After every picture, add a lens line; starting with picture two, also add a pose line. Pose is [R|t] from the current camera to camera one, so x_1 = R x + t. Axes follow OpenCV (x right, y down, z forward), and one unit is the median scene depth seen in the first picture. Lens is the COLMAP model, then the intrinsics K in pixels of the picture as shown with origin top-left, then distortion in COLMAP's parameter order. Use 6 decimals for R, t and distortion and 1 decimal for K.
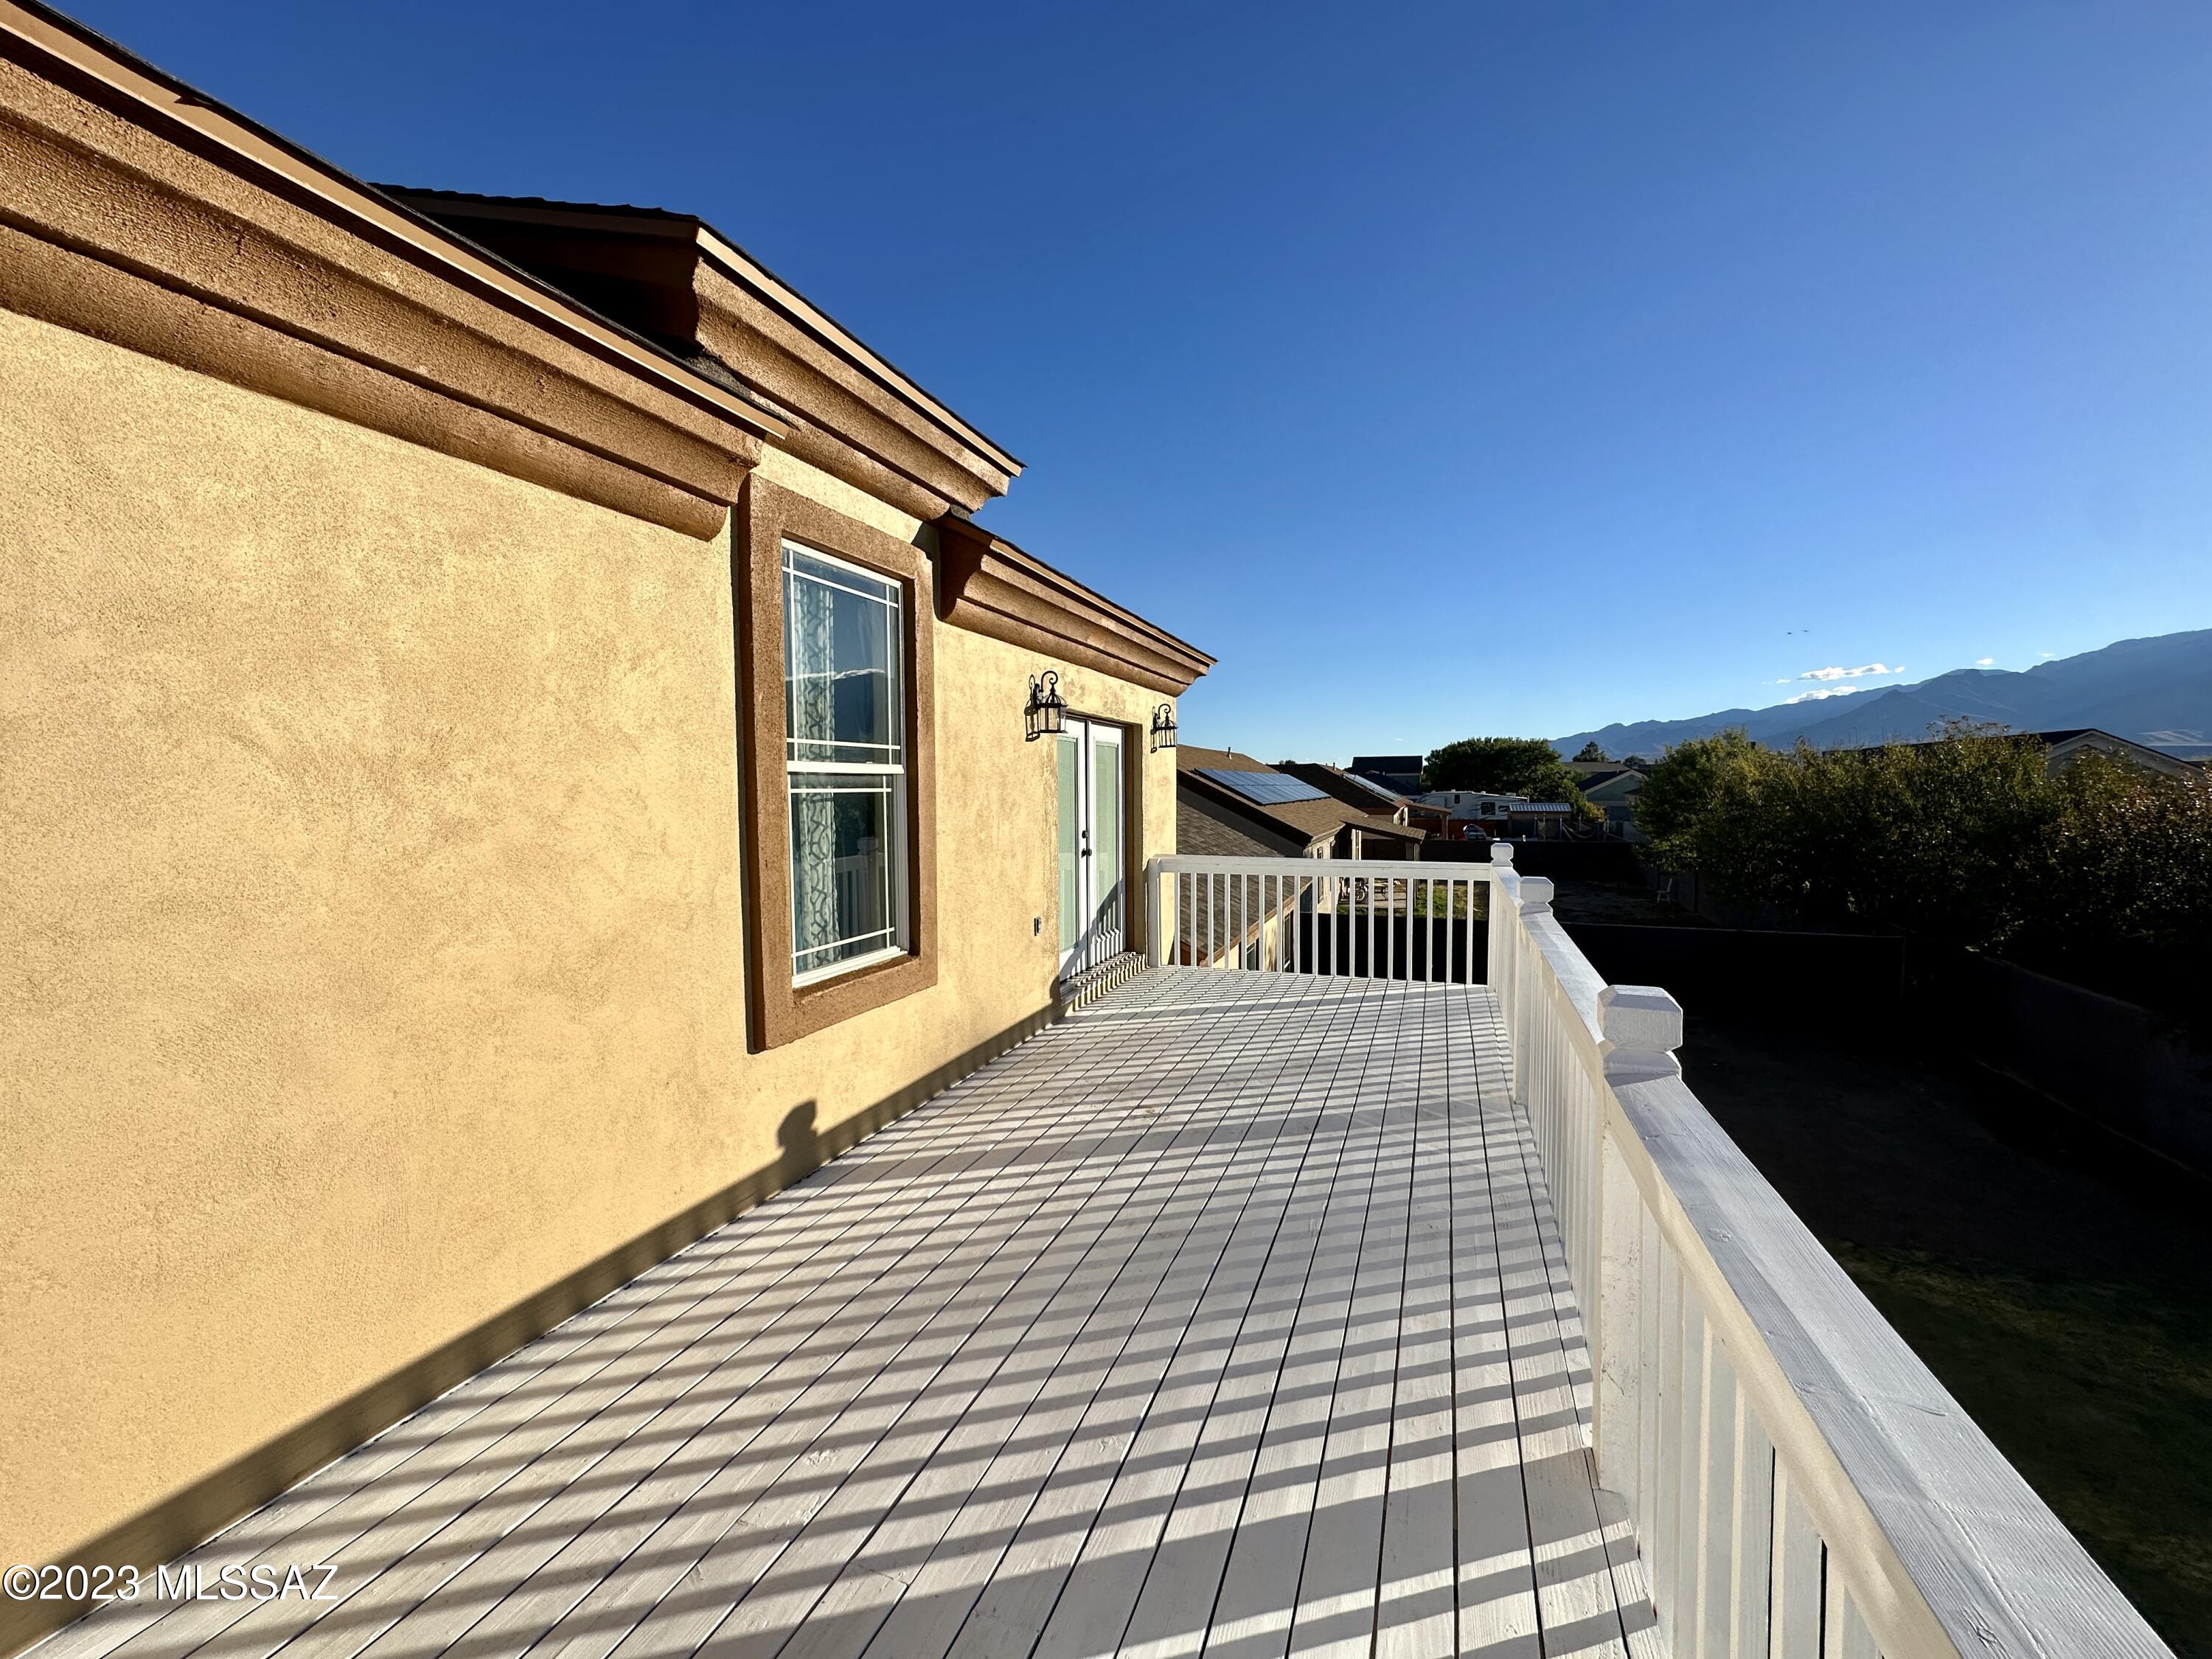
lens RADIAL K [[884.7, 0, 1110.6], [0, 884.7, 832.9], [0, 0, 1]] dist [-0.001368, 0.000306]
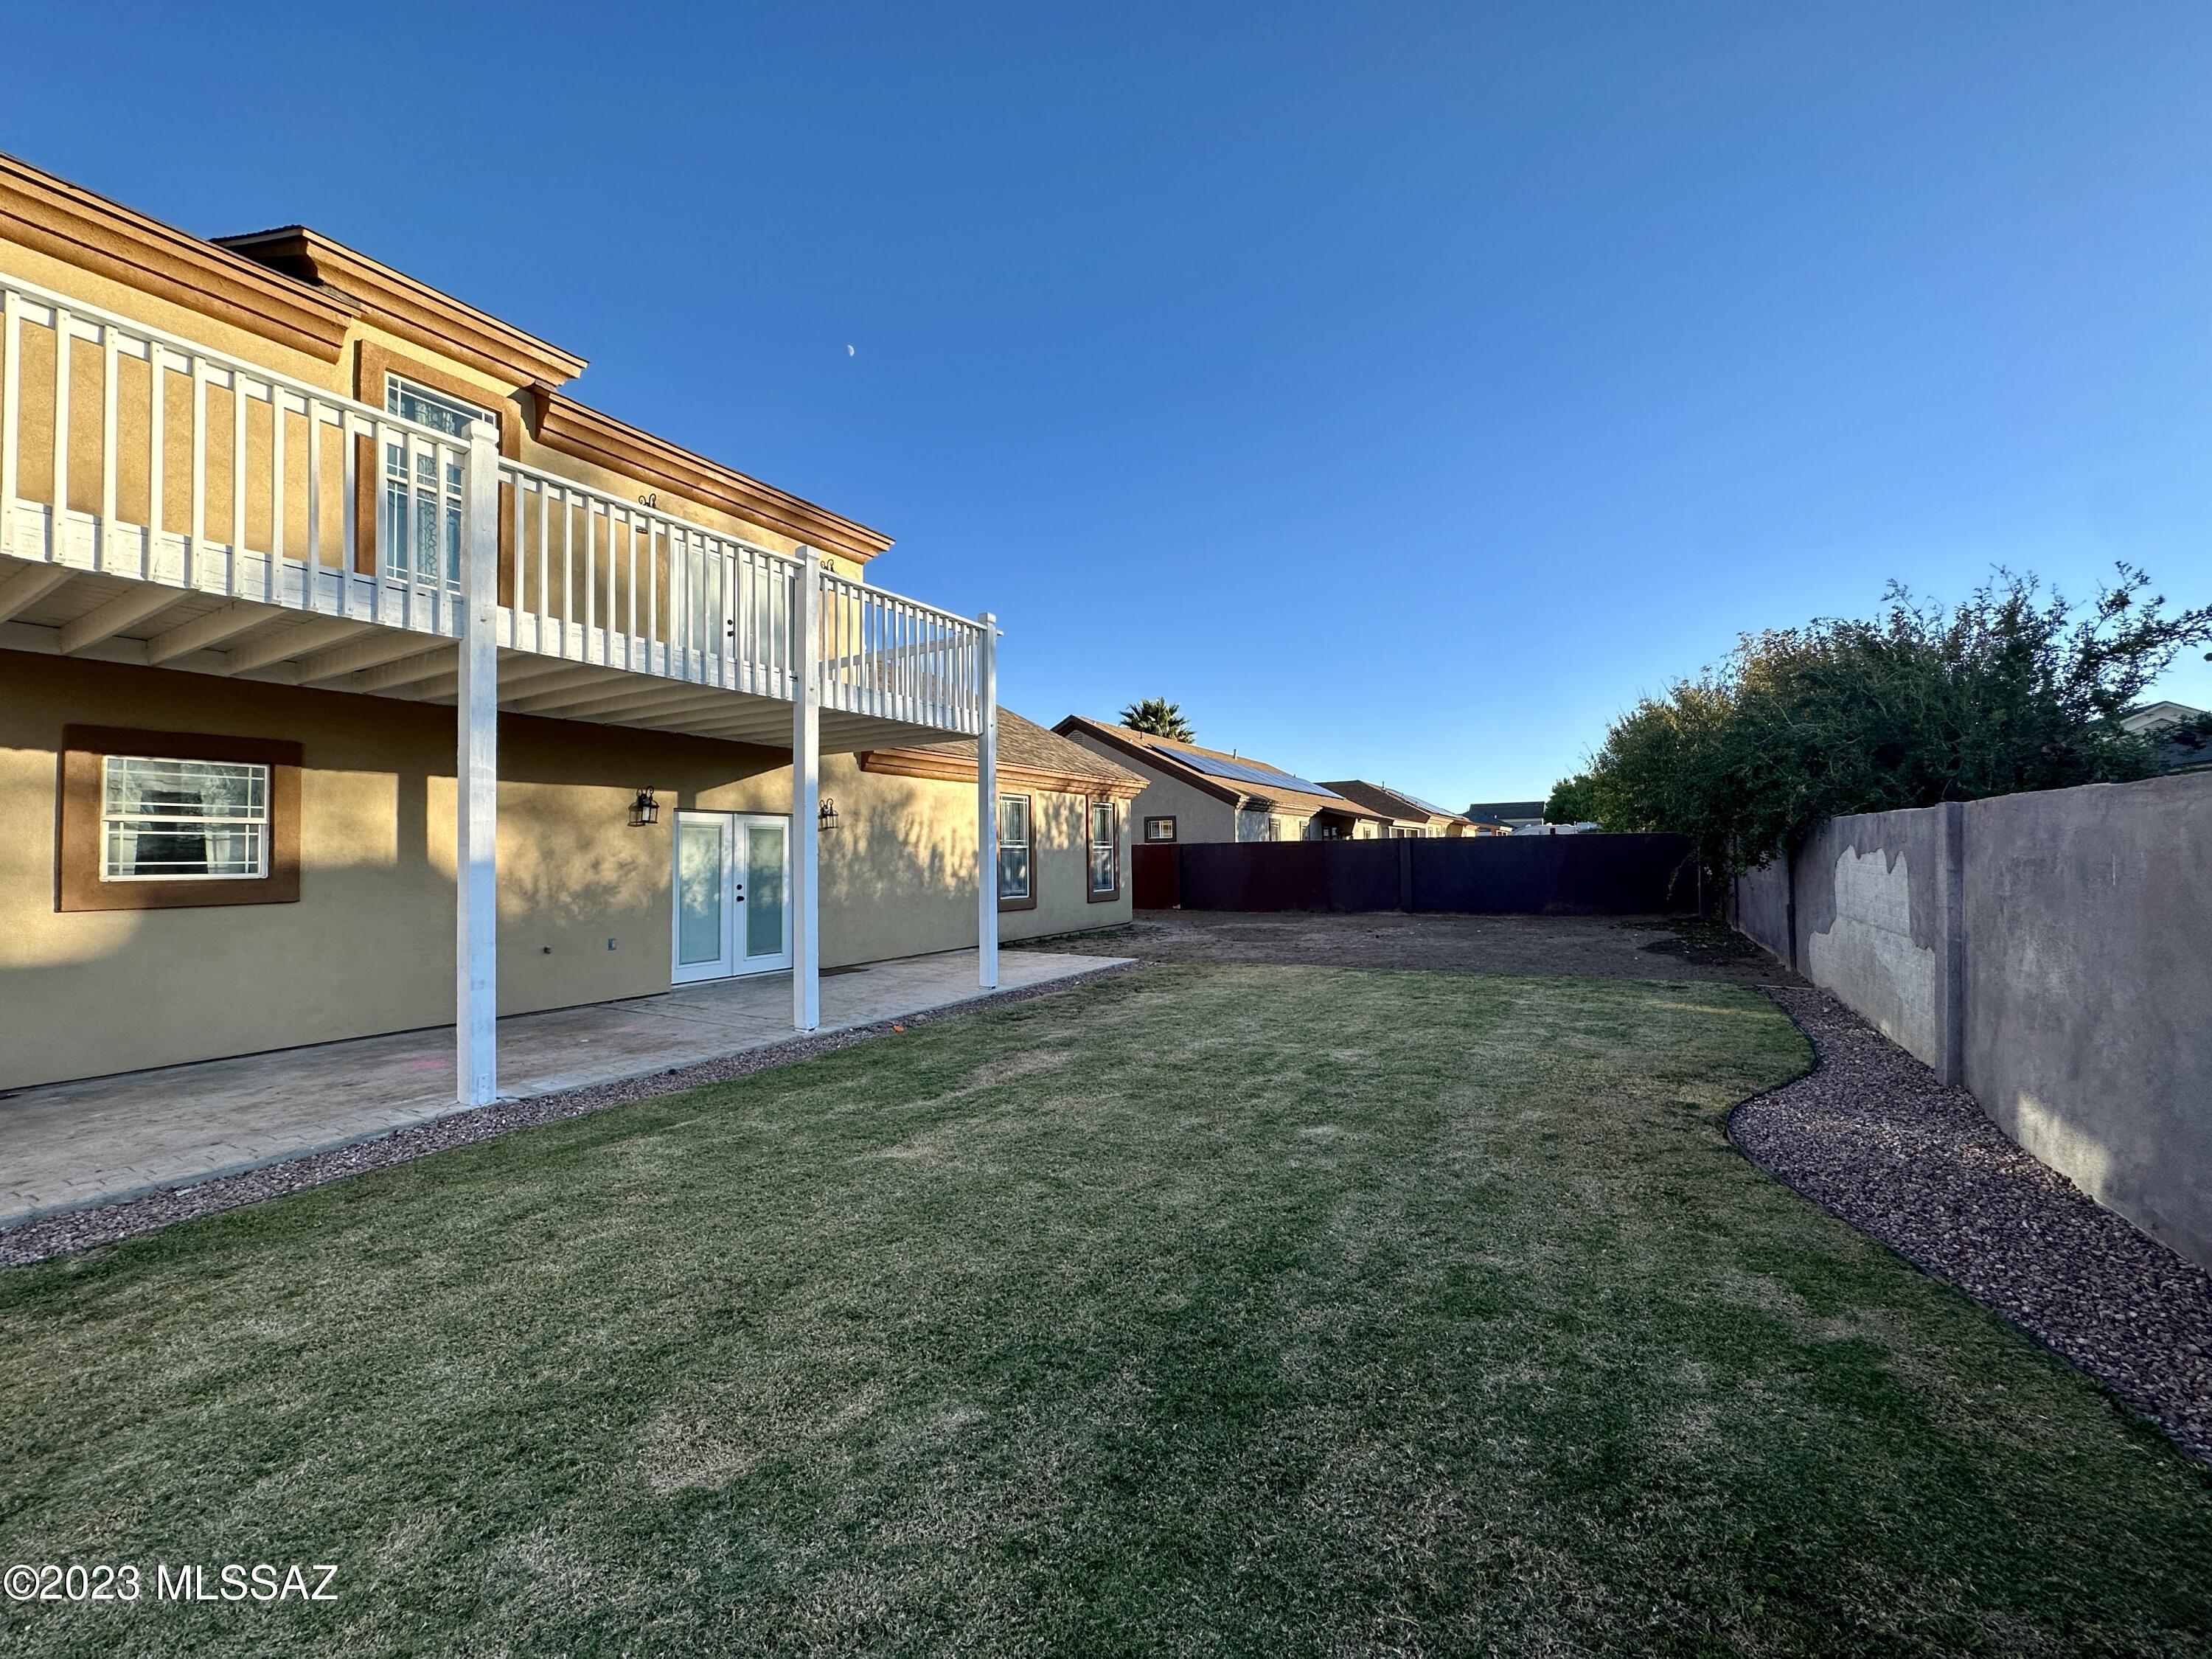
lens RADIAL K [[884.7, 0, 1101.5], [0, 884.7, 836.4], [0, 0, 1]] dist [-0.001368, 0.000306]
pose [[0.983627, -0.012870, -0.179755, 2.066159], [-0.001631, 0.996770, -0.080294, 1.168470], [0.180208, 0.079272, 0.980429, -0.878693]]
